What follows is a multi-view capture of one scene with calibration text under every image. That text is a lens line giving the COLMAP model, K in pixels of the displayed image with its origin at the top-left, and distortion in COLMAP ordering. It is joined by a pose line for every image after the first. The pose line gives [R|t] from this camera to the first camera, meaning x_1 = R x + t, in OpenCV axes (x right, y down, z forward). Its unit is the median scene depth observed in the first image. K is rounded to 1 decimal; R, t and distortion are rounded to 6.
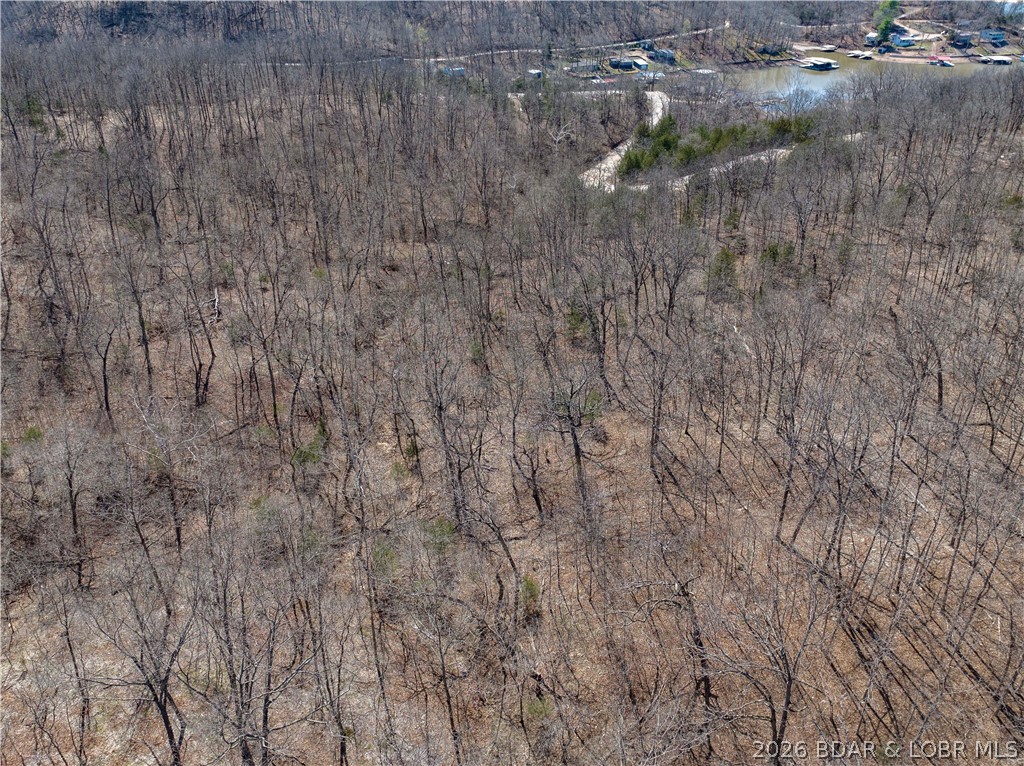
lens RADIAL K [[721.1, 0, 517.4], [0, 721.1, 375.7], [0, 0, 1]] dist [-0.060505, 0.033739]
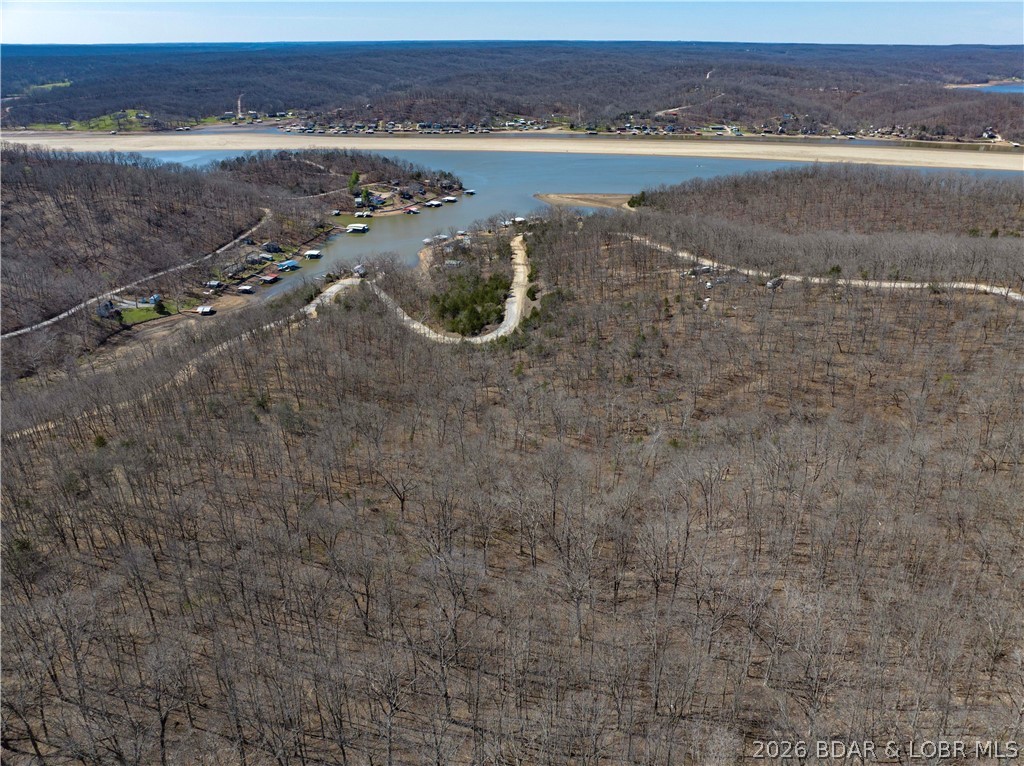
lens RADIAL K [[721.1, 0, 507.0], [0, 721.1, 383.6], [0, 0, 1]] dist [-0.060505, 0.033739]
pose [[0.609546, -0.340694, 0.715808, -0.594797], [0.423167, 0.903373, 0.069619, -0.123880], [-0.670360, 0.260470, 0.694818, -0.177290]]
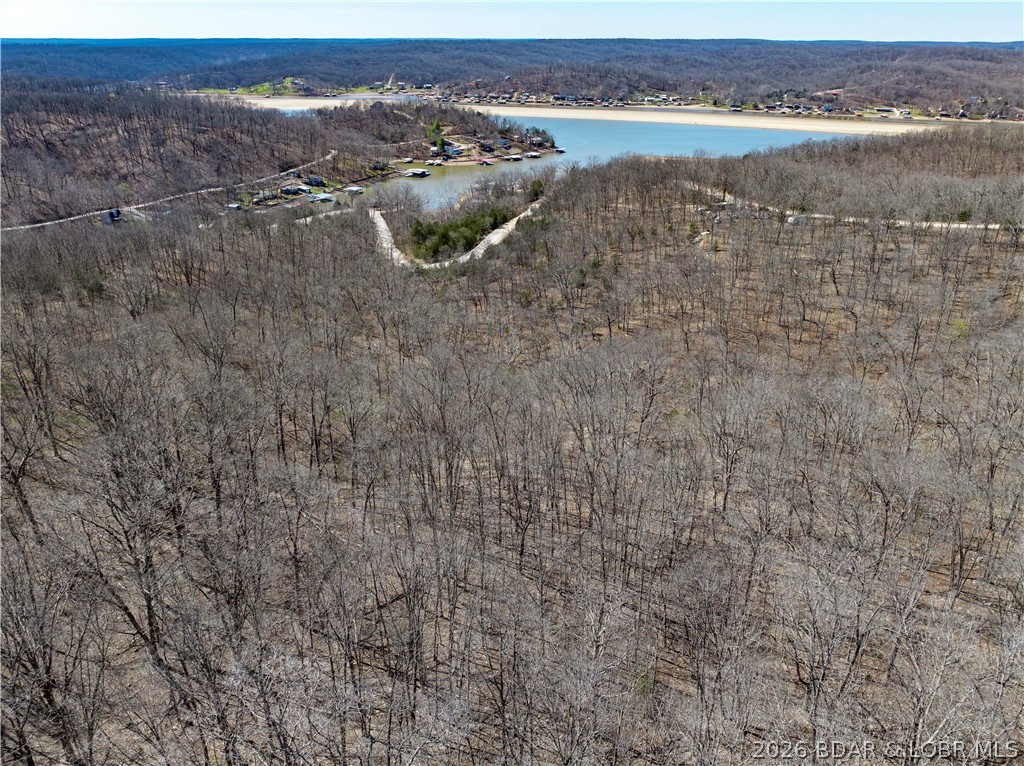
lens RADIAL K [[721.1, 0, 512.0], [0, 721.1, 381.6], [0, 0, 1]] dist [-0.060505, 0.033739]
pose [[0.784007, -0.261531, 0.562969, -0.355037], [0.326391, 0.945108, -0.015485, 0.038939], [-0.528017, 0.195888, 0.826333, -0.209888]]
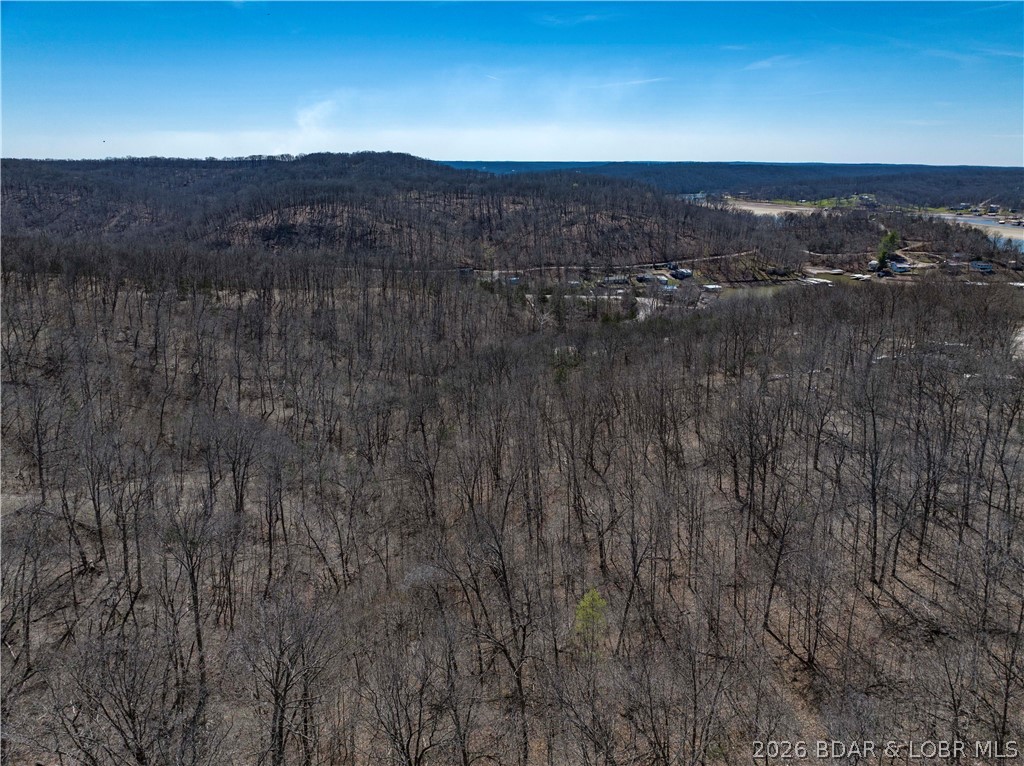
lens RADIAL K [[721.1, 0, 513.5], [0, 721.1, 375.1], [0, 0, 1]] dist [-0.060505, 0.033739]
pose [[0.986291, 0.051889, -0.156647, 0.122001], [-0.093476, 0.957964, -0.271232, 0.086430], [0.135989, 0.282156, 0.949682, -0.178738]]
